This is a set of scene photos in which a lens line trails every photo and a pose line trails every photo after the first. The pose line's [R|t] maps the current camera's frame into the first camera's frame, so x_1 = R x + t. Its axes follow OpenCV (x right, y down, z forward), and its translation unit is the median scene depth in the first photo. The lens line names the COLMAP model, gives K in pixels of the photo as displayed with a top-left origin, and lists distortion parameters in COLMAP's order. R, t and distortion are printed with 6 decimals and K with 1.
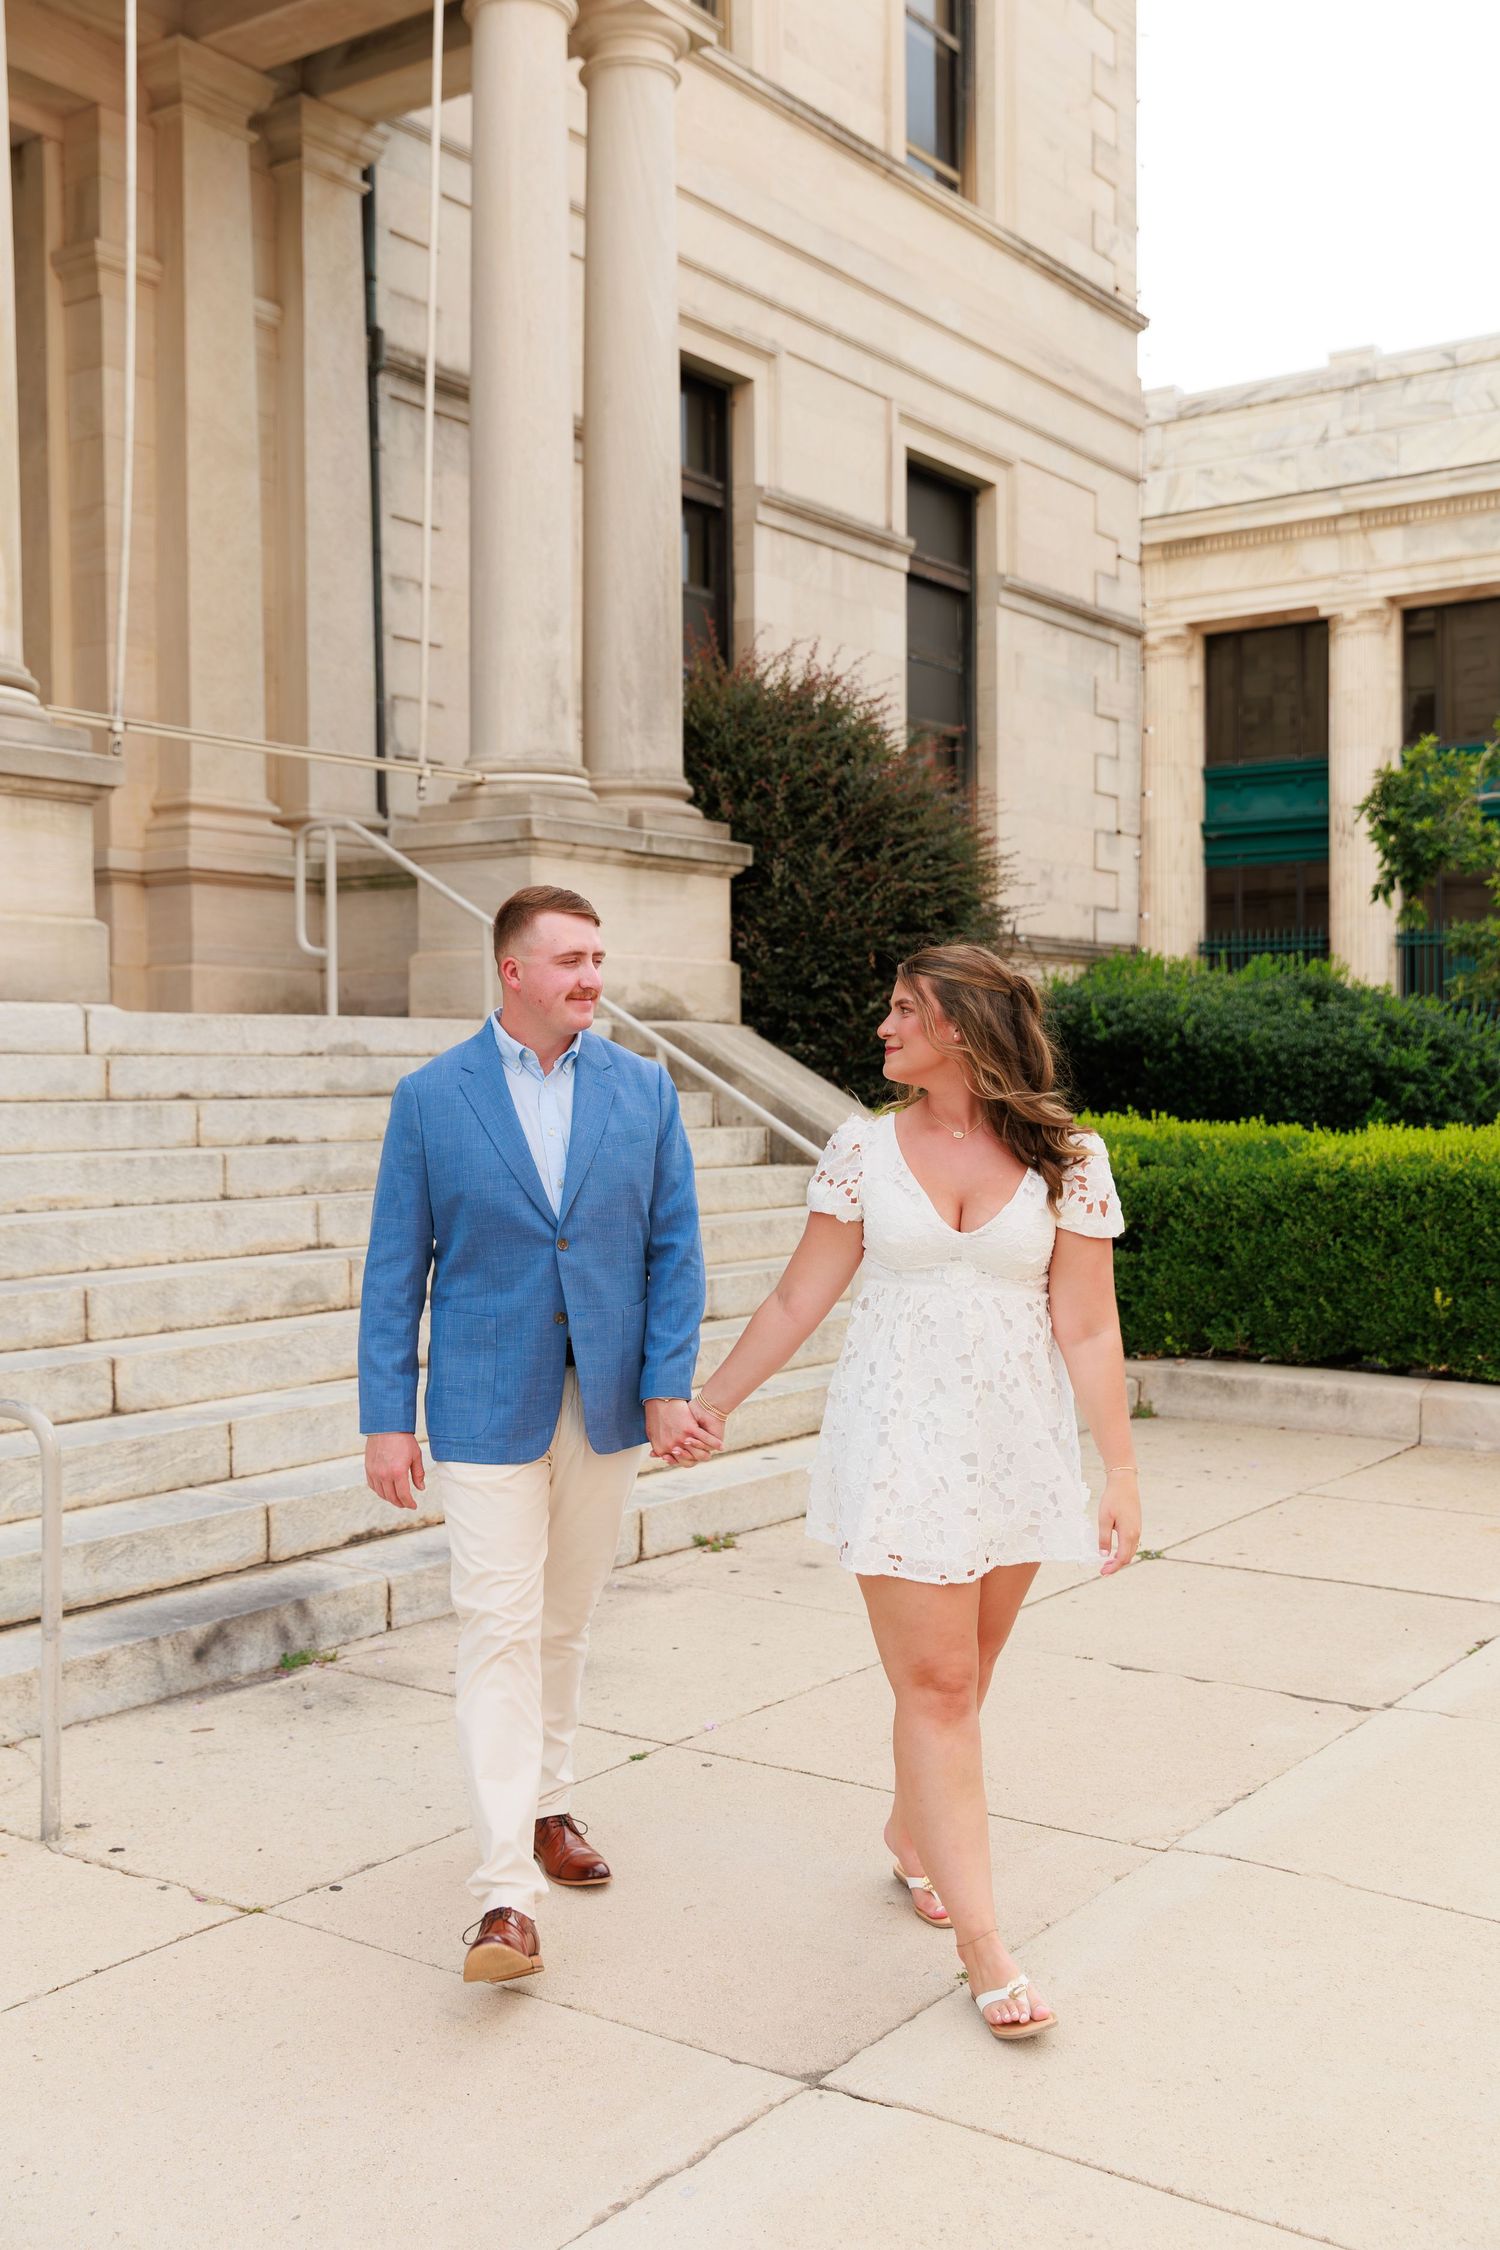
lens RADIAL K [[2247.7, 0, 757.2], [0, 2247.7, 1133.7], [0, 0, 1]] dist [0.012790, 0.006439]
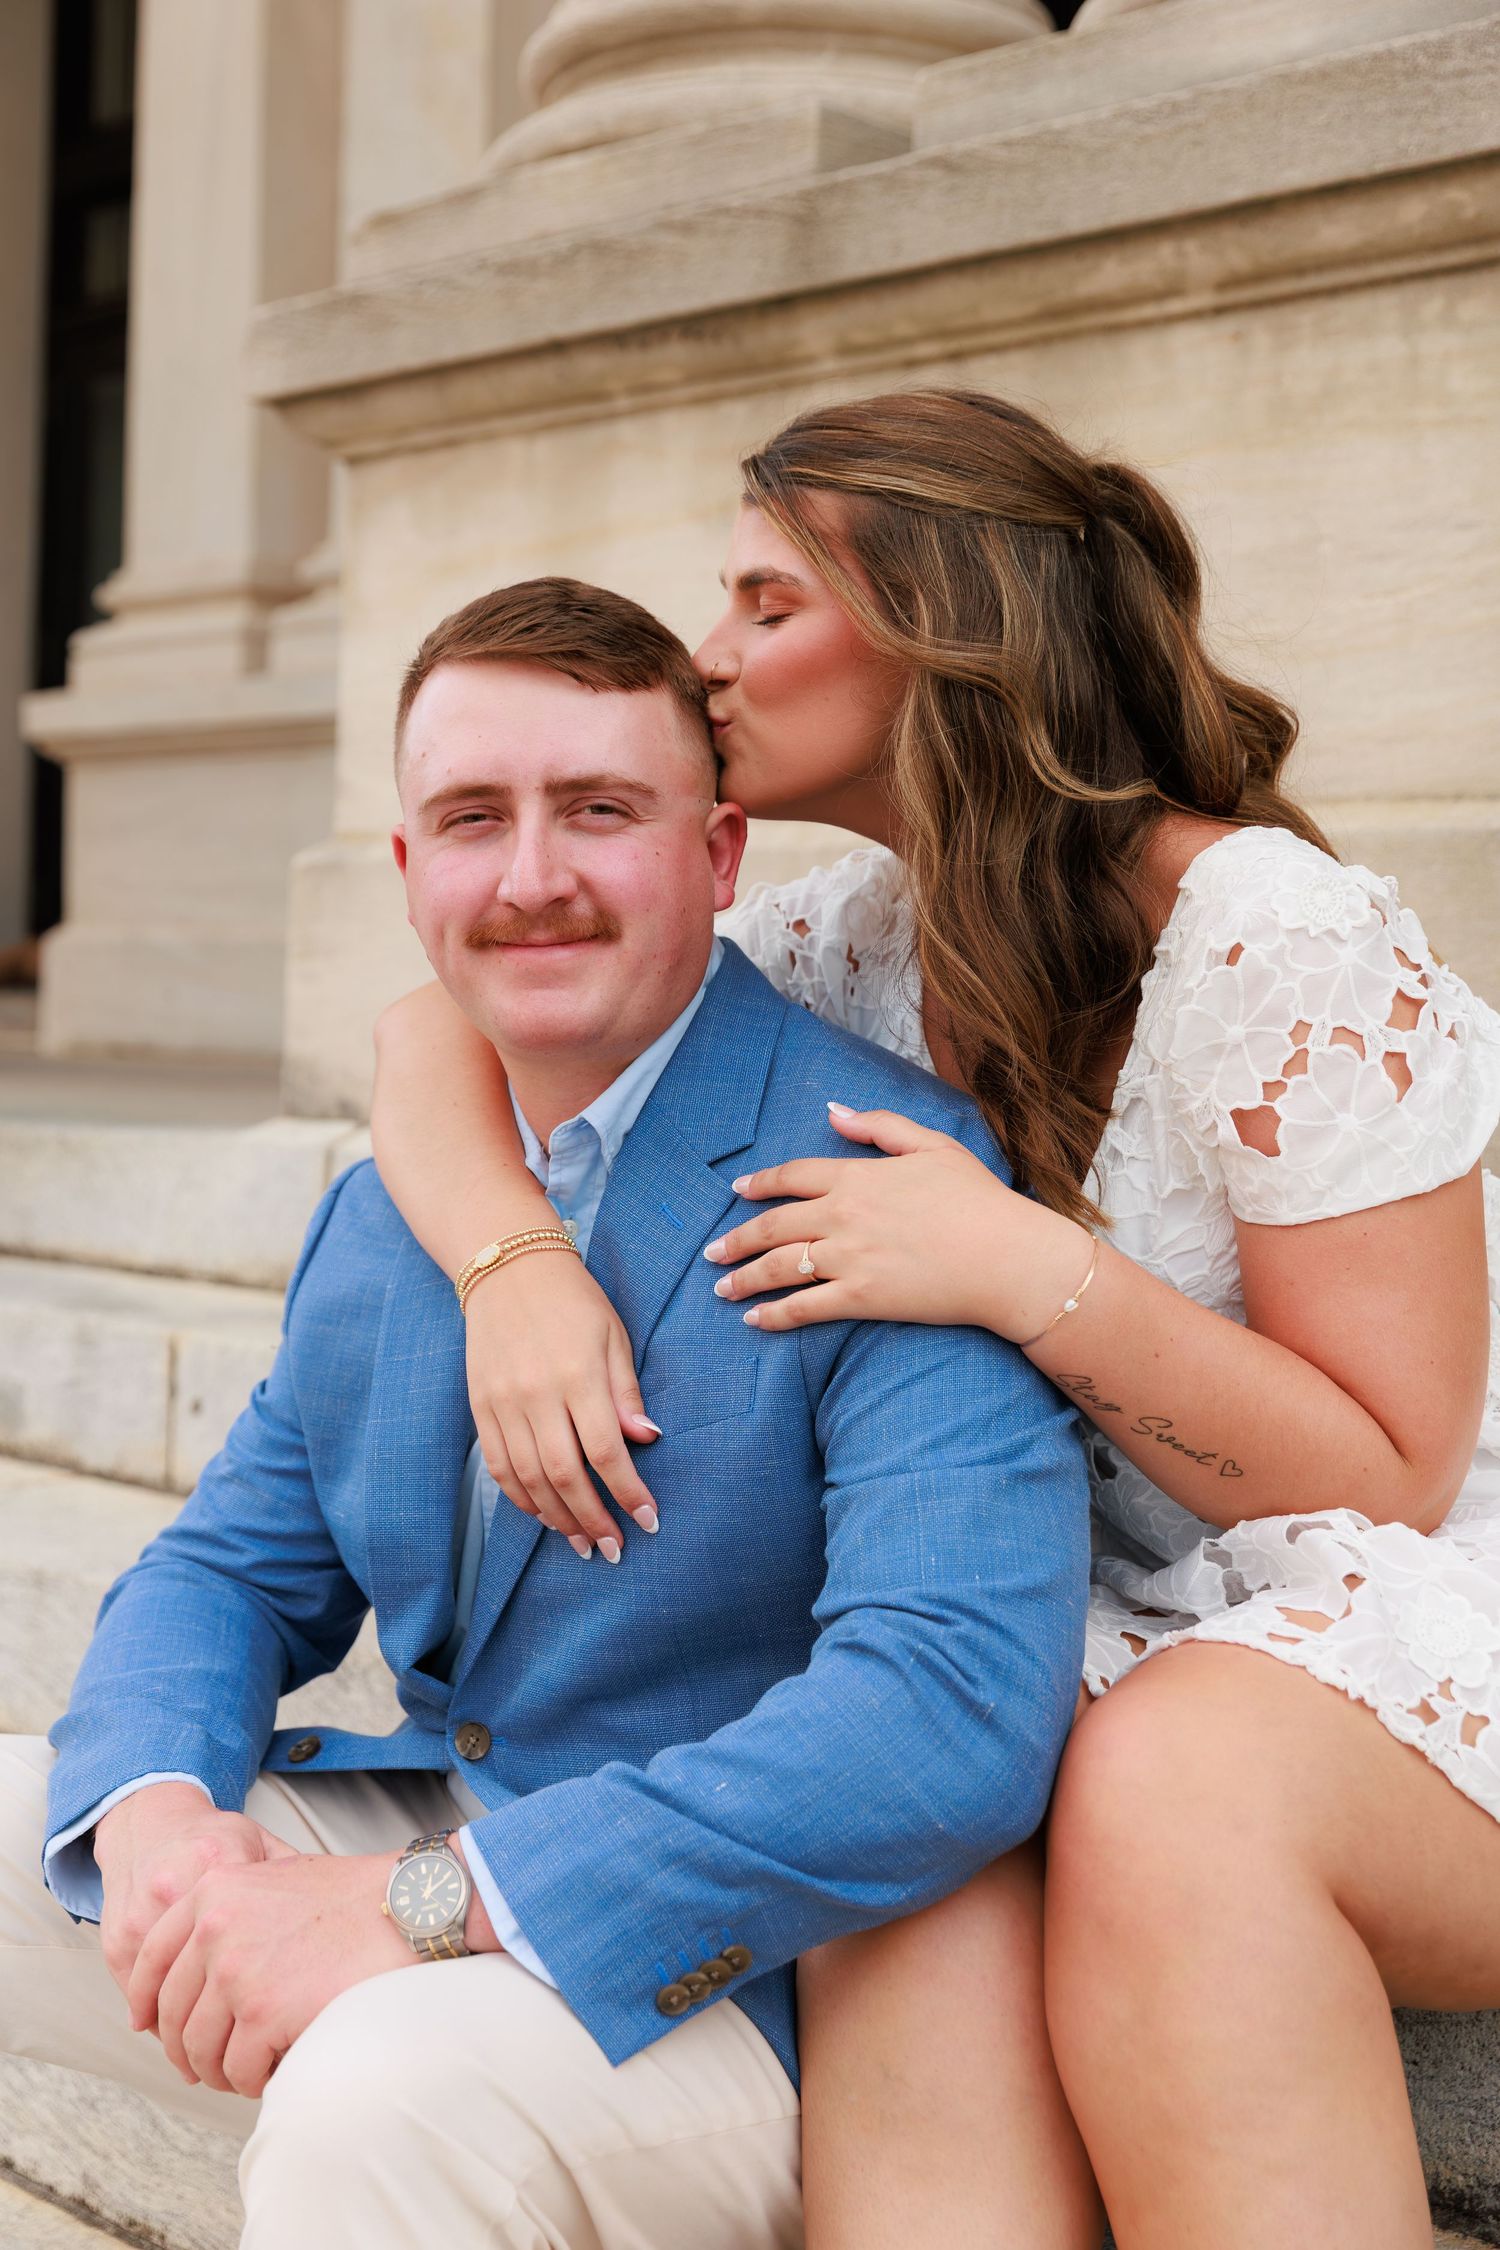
lens RADIAL K [[3007.5, 0, 750.0], [0, 3007.5, 1125.0], [0, 0, 1]] dist [-0.006010, -0.003038]
pose [[-0.146620, 0.036798, -0.988508, -0.006767], [-0.050683, 0.997716, 0.044658, -0.075519], [0.987894, 0.056648, -0.144420, 0.990654]]
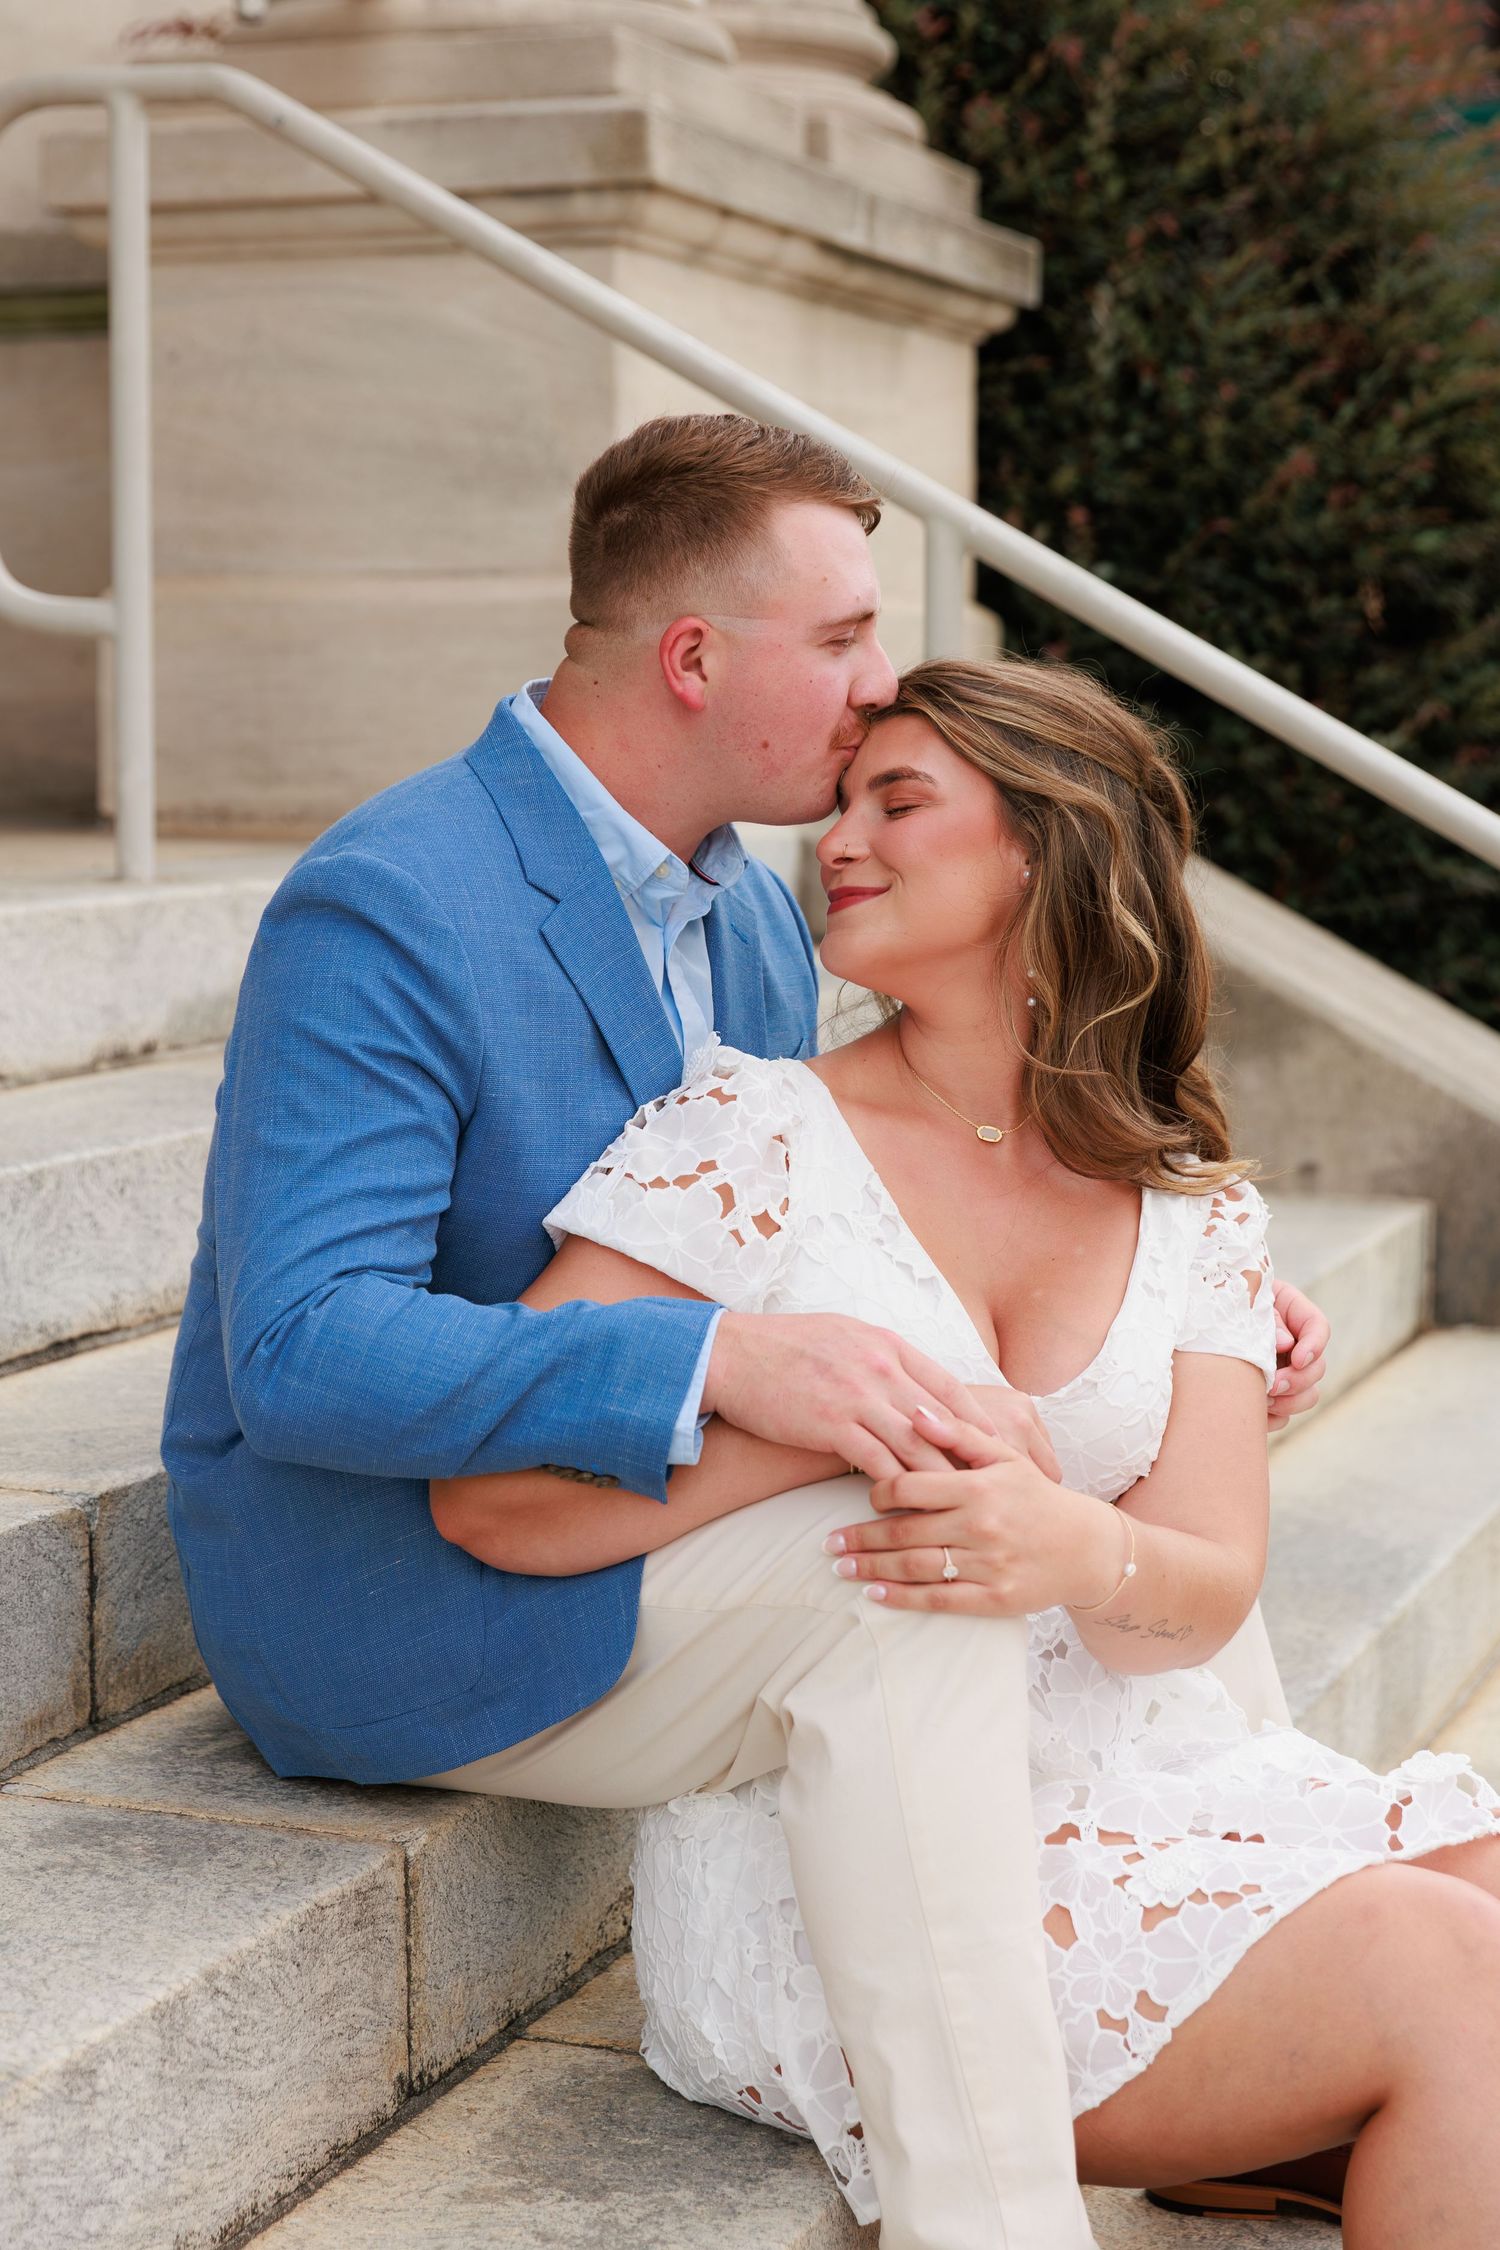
lens RADIAL K [[4024.1, 0, 746.1], [0, 4024.1, 1121.5], [0, 0, 1]] dist [-0.044333, 0.213862]
pose [[0.966709, -0.019269, 0.255151, -0.273036], [-0.001069, 0.996848, 0.079333, -0.069965], [-0.255875, -0.076965, 0.963641, 0.644452]]
